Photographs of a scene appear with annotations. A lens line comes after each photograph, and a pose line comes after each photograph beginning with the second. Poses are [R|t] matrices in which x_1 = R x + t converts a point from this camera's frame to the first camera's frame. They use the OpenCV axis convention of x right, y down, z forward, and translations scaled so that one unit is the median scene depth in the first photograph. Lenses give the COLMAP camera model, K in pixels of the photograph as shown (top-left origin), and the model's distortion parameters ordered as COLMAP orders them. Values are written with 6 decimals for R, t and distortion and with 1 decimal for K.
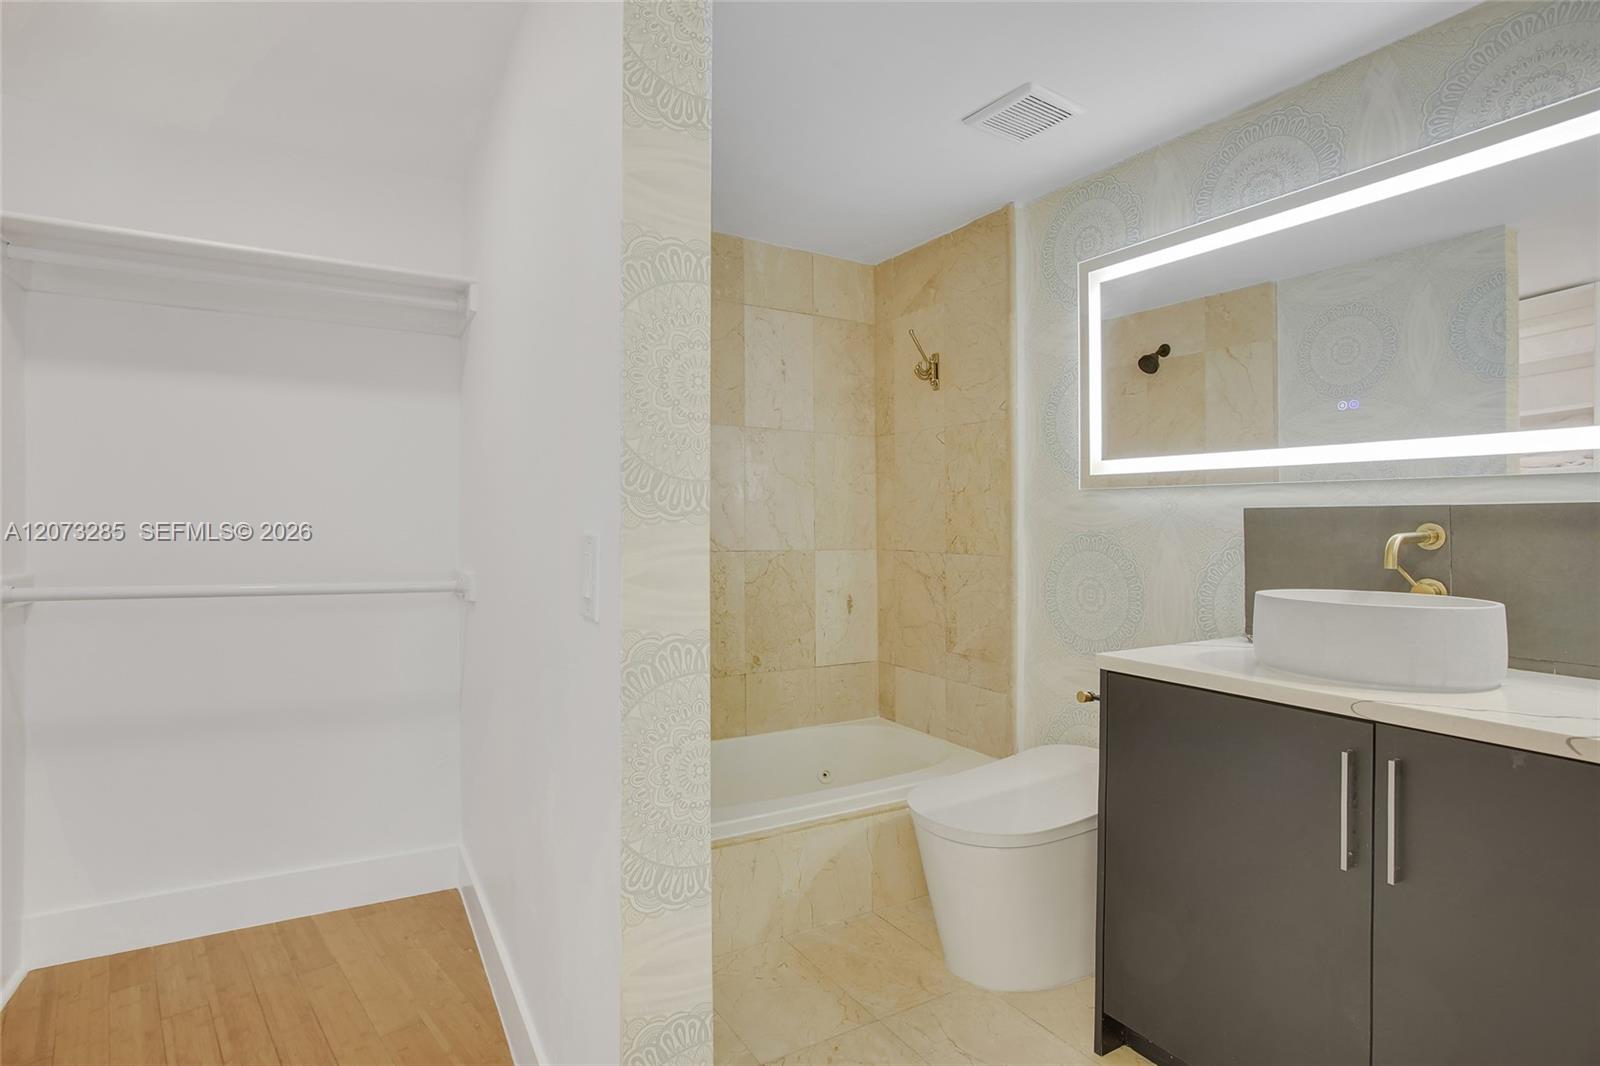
lens RADIAL K [[766.4, 0, 824.1], [0, 766.4, 506.3], [0, 0, 1]] dist [-0.063849, 0.018621]
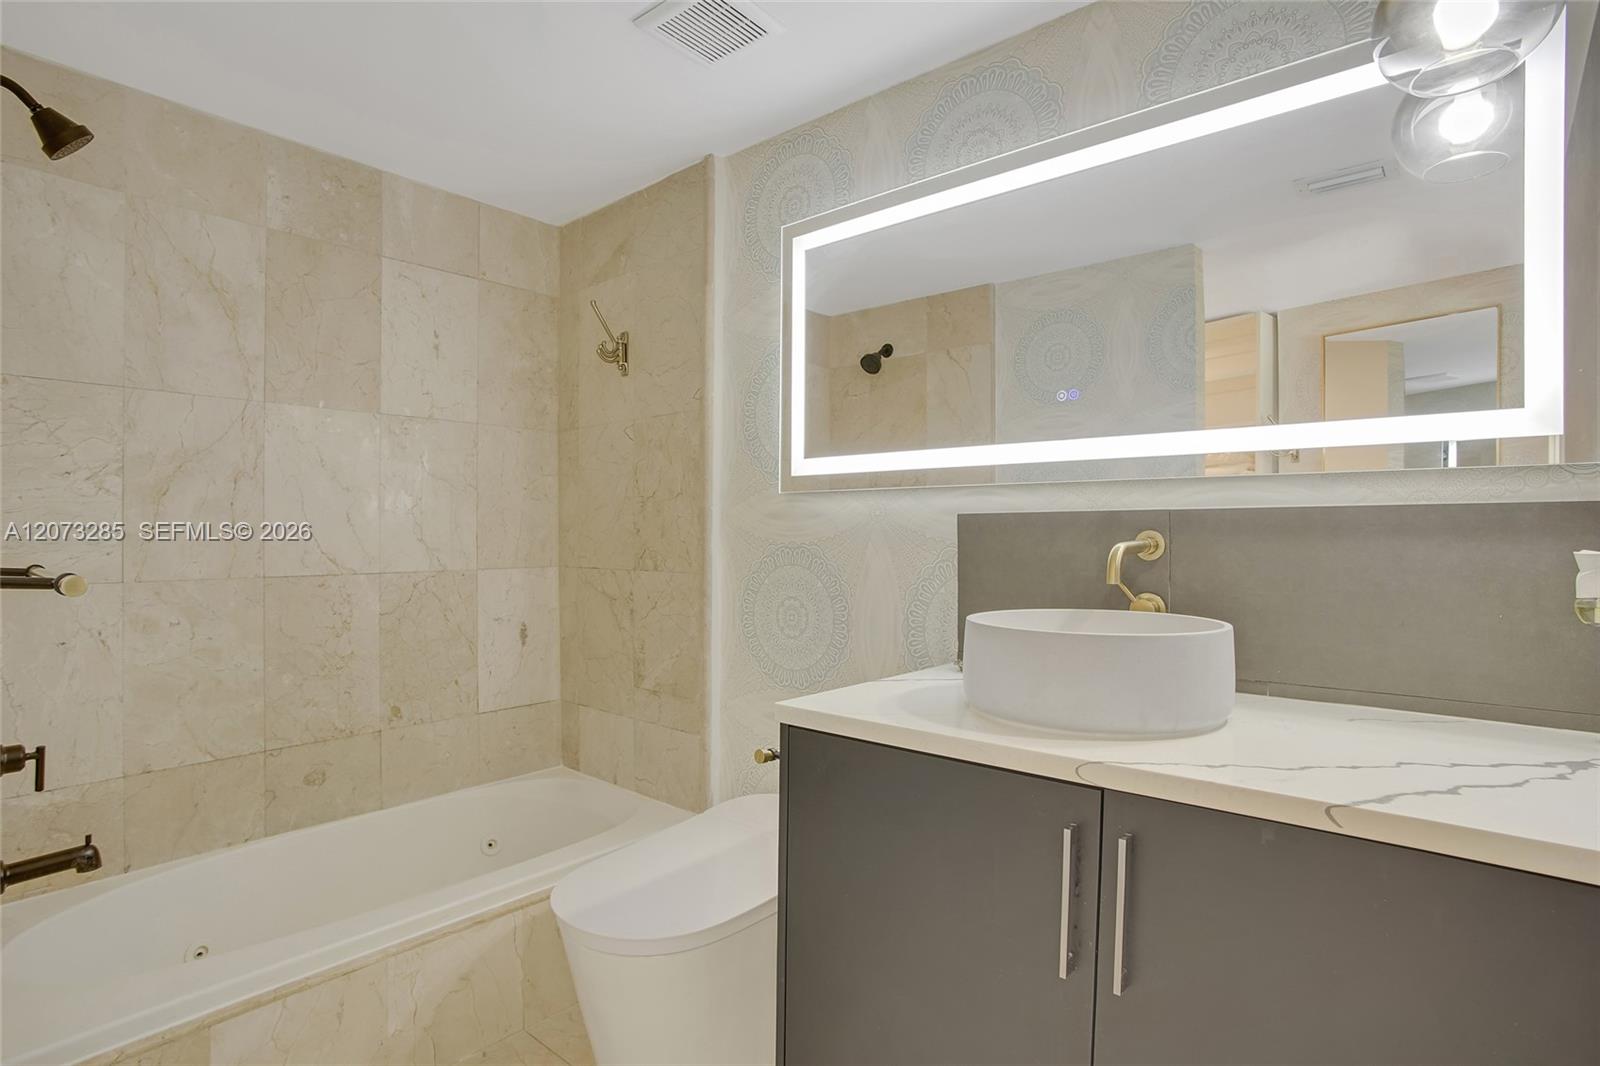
lens RADIAL K [[798.6, 0, 791.4], [0, 798.6, 537.5], [0, 0, 1]] dist [-0.068967, 0.029446]
pose [[0.957703, -0.009654, 0.287596, 0.088067], [0.002194, 0.999653, 0.026252, 0.003838], [-0.287750, -0.024511, 0.957392, 0.138953]]
